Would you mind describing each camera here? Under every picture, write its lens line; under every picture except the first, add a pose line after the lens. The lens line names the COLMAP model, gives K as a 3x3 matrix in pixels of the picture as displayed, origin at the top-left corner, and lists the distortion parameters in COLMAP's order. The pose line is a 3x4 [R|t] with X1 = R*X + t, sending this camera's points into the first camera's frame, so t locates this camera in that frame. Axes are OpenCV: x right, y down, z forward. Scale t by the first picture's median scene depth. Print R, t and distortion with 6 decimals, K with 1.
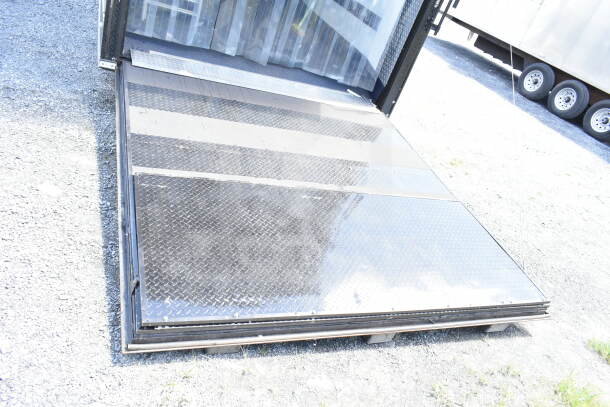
lens RADIAL K [[471.4, 0, 306.2], [0, 471.4, 195.1], [0, 0, 1]] dist [0.004508, -0.032549]
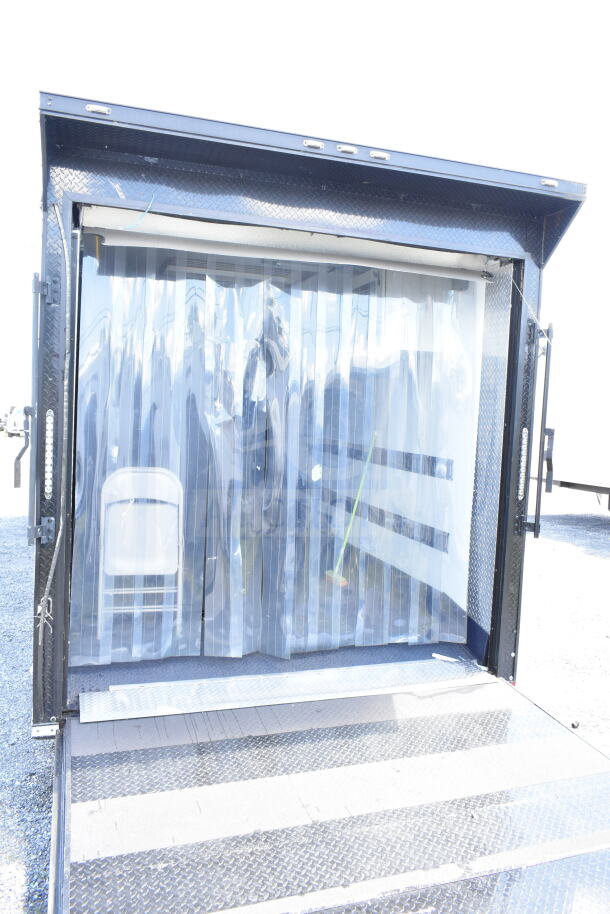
lens RADIAL K [[706.3, 0, 305.0], [0, 706.3, 457.0], [0, 0, 1]] dist [0.004508, -0.032549]
pose [[0.958648, -0.280924, -0.045566, 0.055050], [0.228326, 0.854761, -0.466101, -0.068135], [0.169887, 0.436423, 0.883557, 0.065883]]
